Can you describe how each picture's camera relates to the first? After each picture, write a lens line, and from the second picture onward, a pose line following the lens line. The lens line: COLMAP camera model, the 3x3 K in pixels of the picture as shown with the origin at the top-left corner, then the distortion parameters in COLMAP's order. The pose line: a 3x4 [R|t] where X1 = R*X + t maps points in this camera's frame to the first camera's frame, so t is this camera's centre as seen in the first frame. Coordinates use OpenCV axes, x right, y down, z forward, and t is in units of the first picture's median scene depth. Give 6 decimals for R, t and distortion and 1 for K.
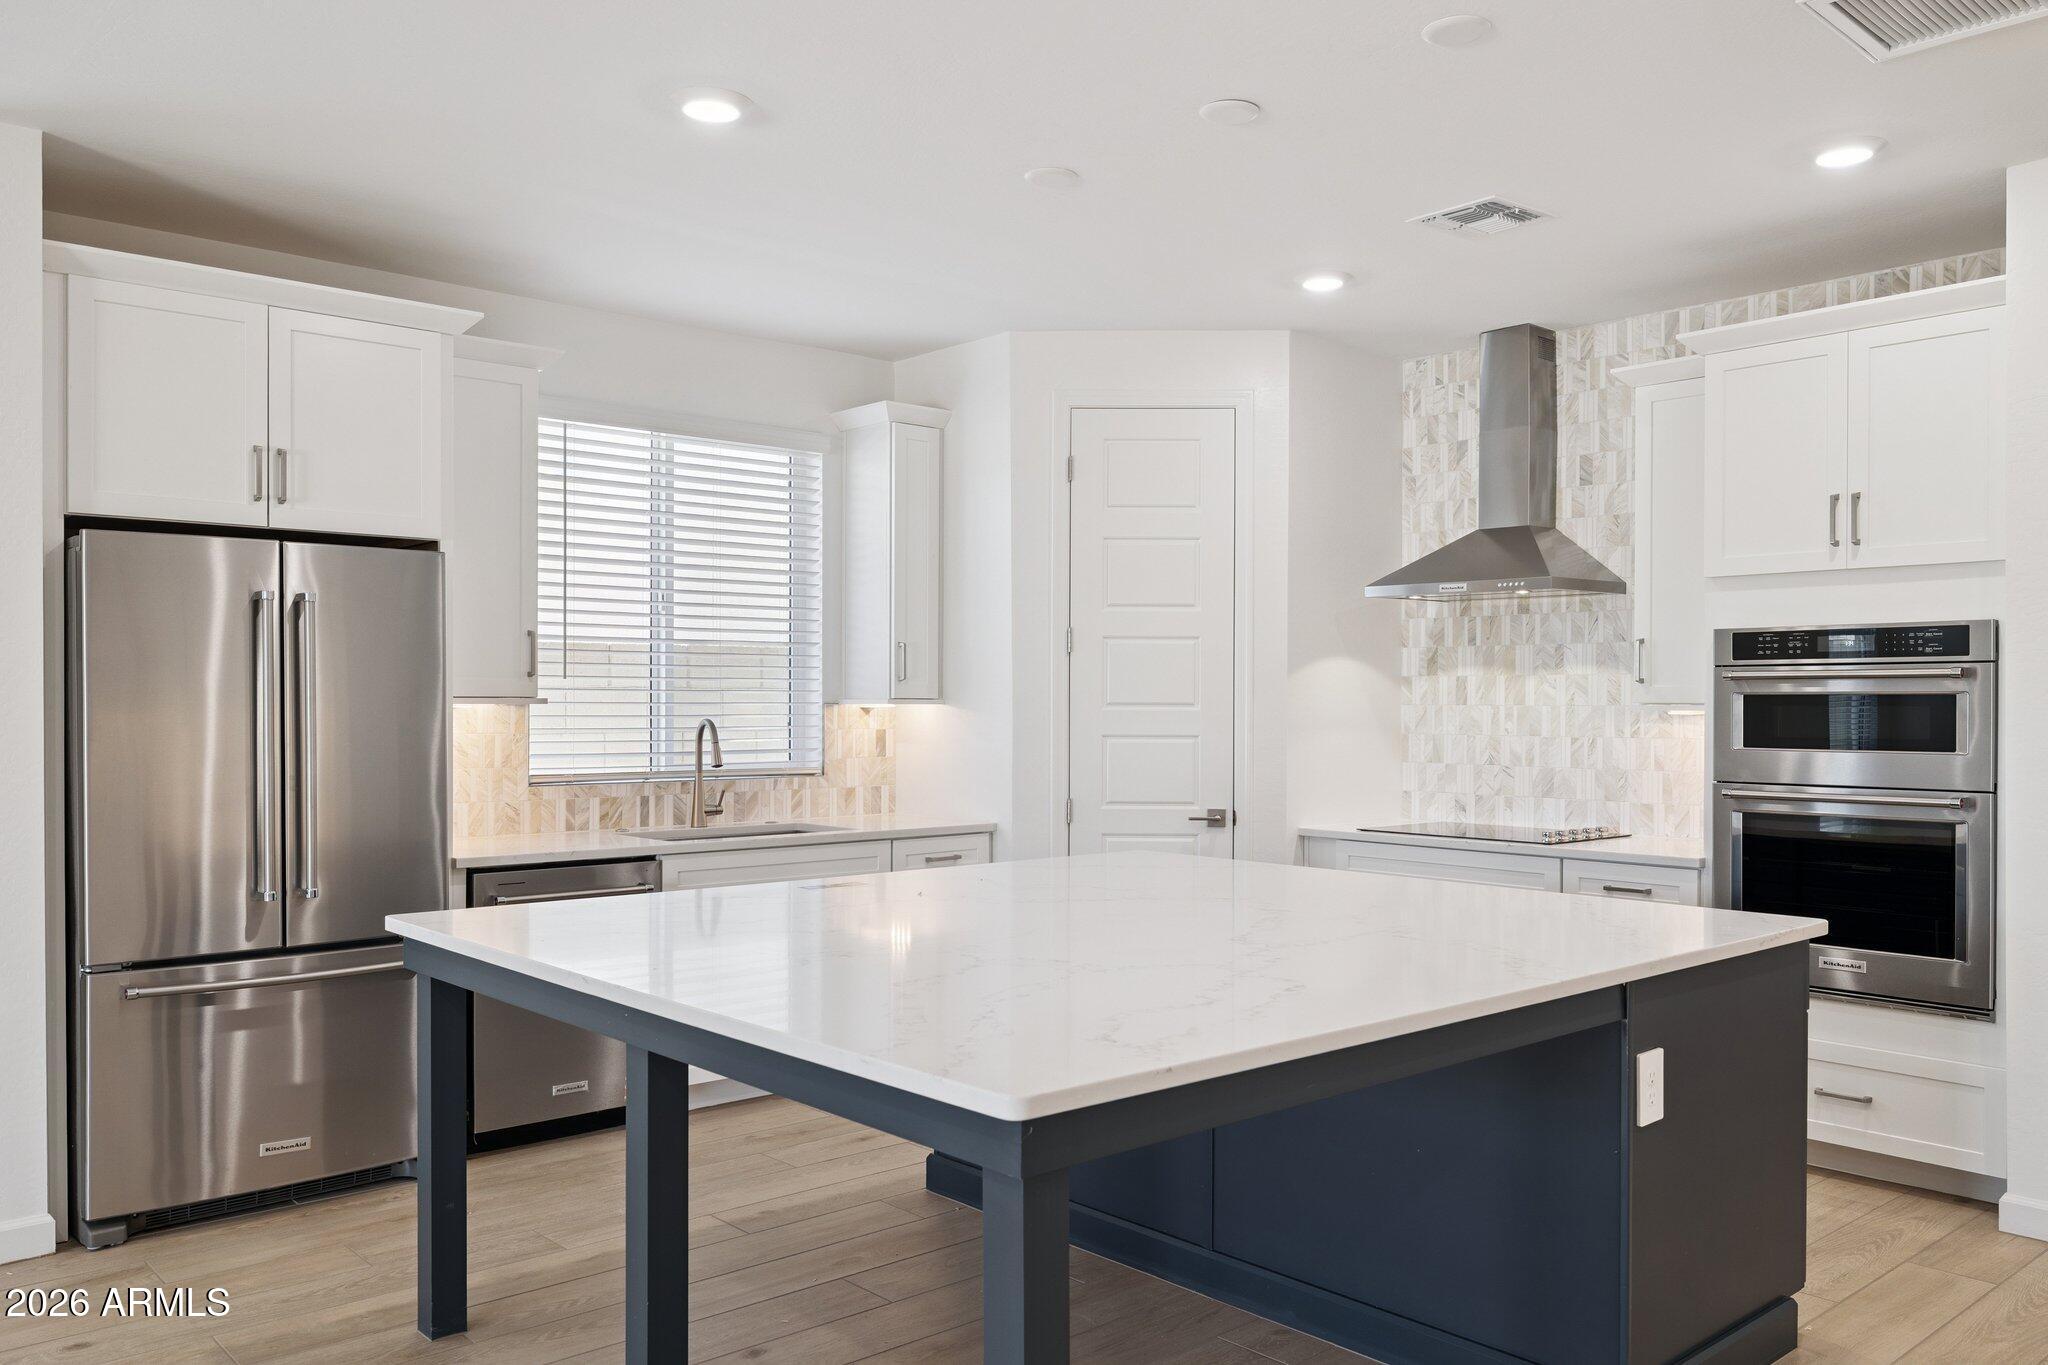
lens RADIAL K [[1550.2, 0, 1032.7], [0, 1550.2, 713.0], [0, 0, 1]] dist [-0.007225, 0.003647]
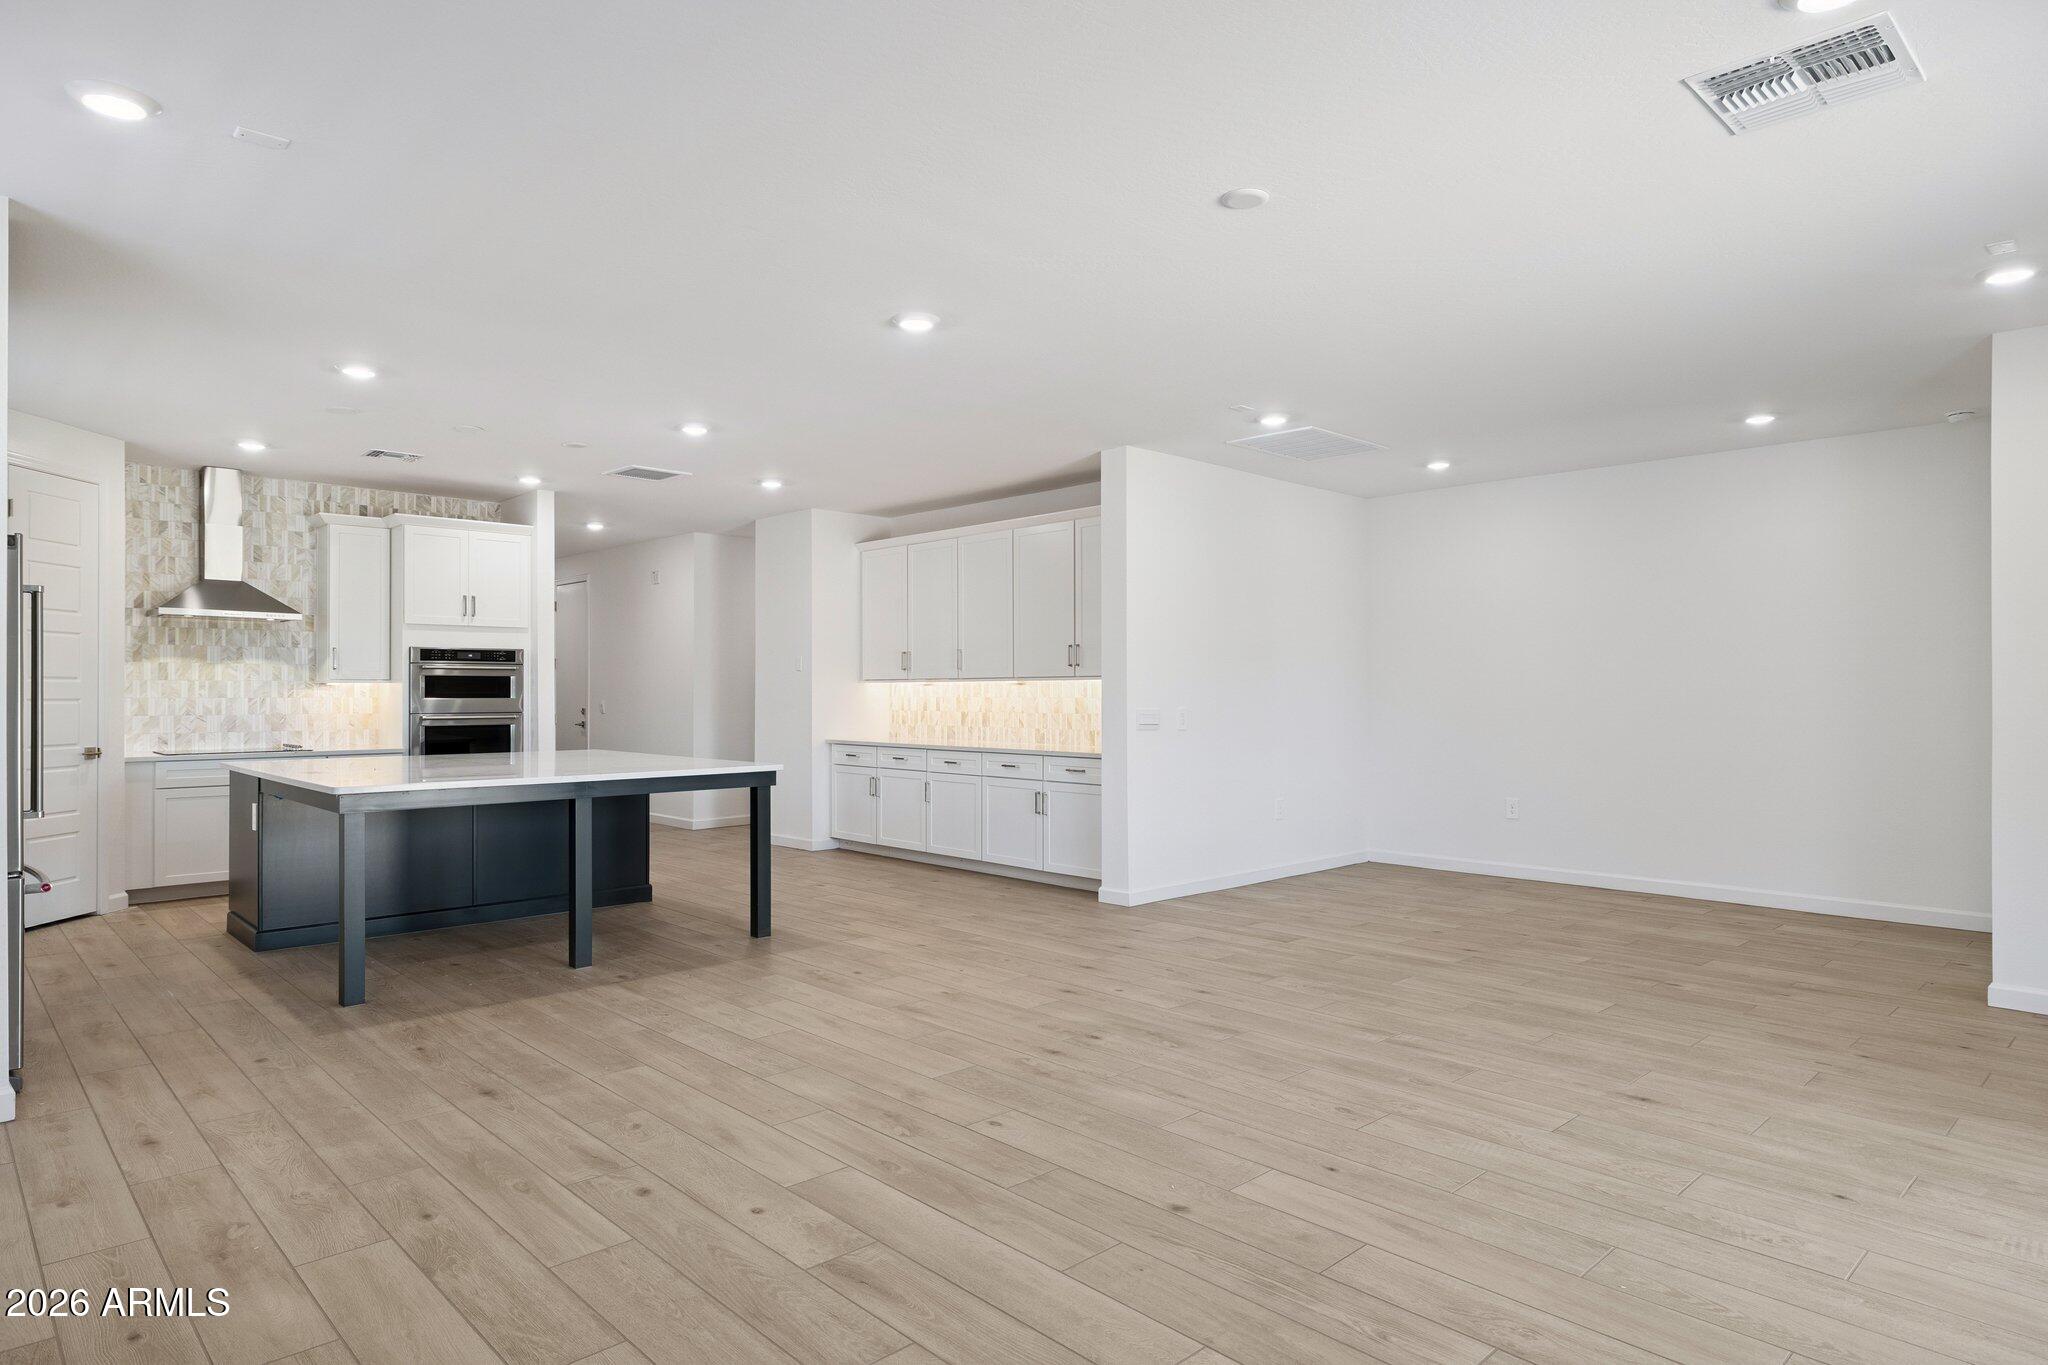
lens RADIAL K [[1175.5, 0, 1032.4], [0, 1175.5, 685.2], [0, 0, 1]] dist [0.001109, 0.001480]
pose [[-0.038386, 0.003227, 0.999258, -1.077103], [0.007152, 0.999970, -0.002955, 0.011336], [-0.999237, 0.007033, -0.038408, 0.126448]]
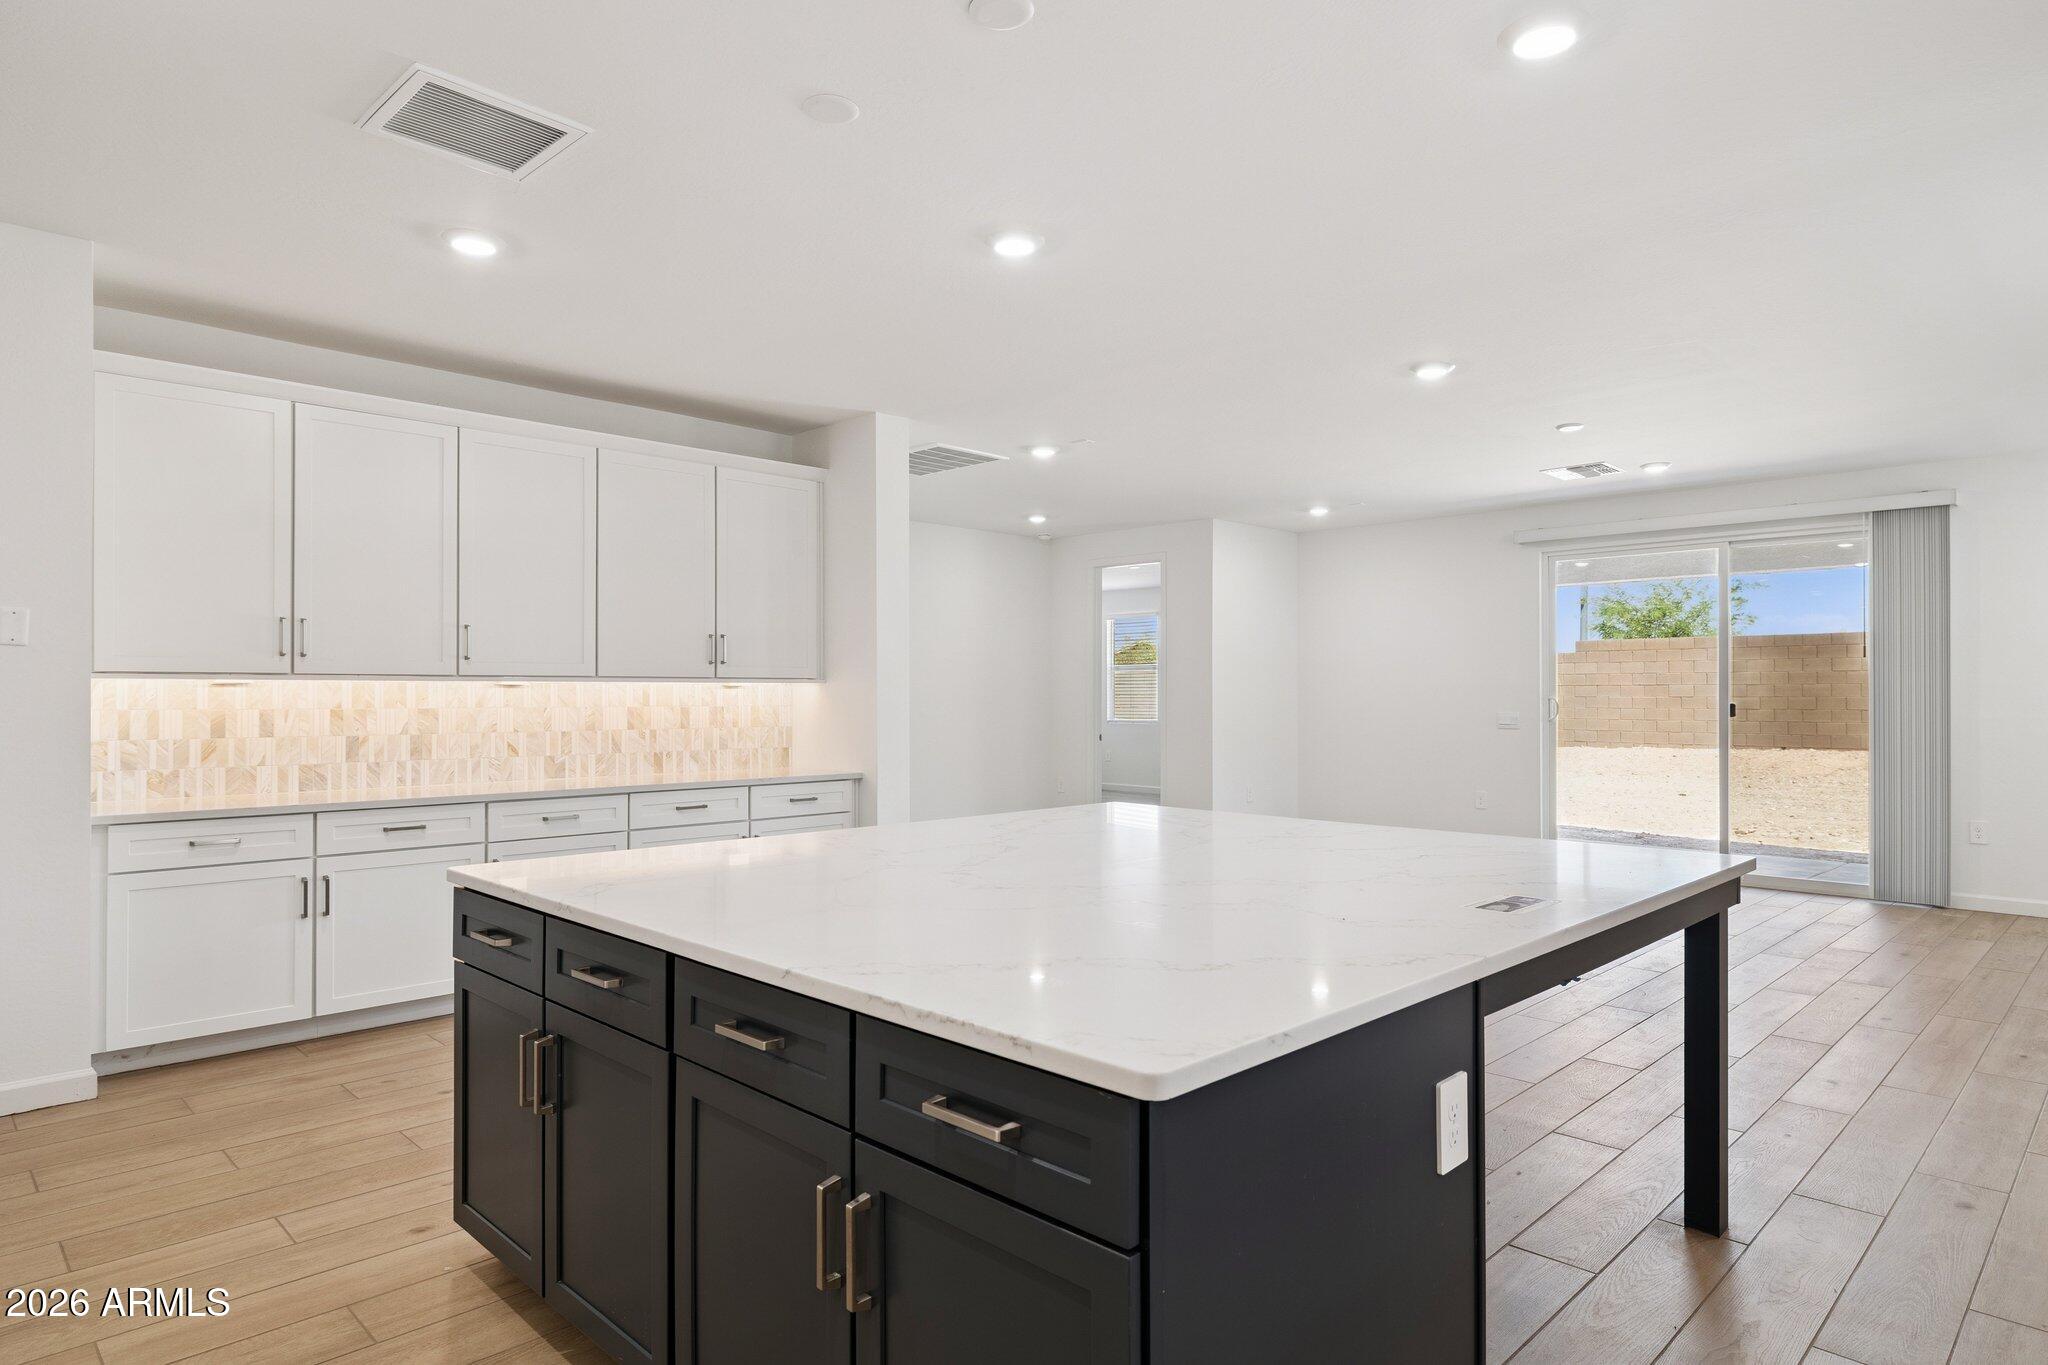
lens RADIAL K [[1175.5, 0, 1025.2], [0, 1175.5, 685.8], [0, 0, 1]] dist [0.001109, 0.001480]
pose [[-0.998271, -0.003497, -0.058670, 0.093722], [-0.003409, 0.999993, -0.001613, 0.004819], [0.058676, -0.001410, -0.998276, 1.059243]]
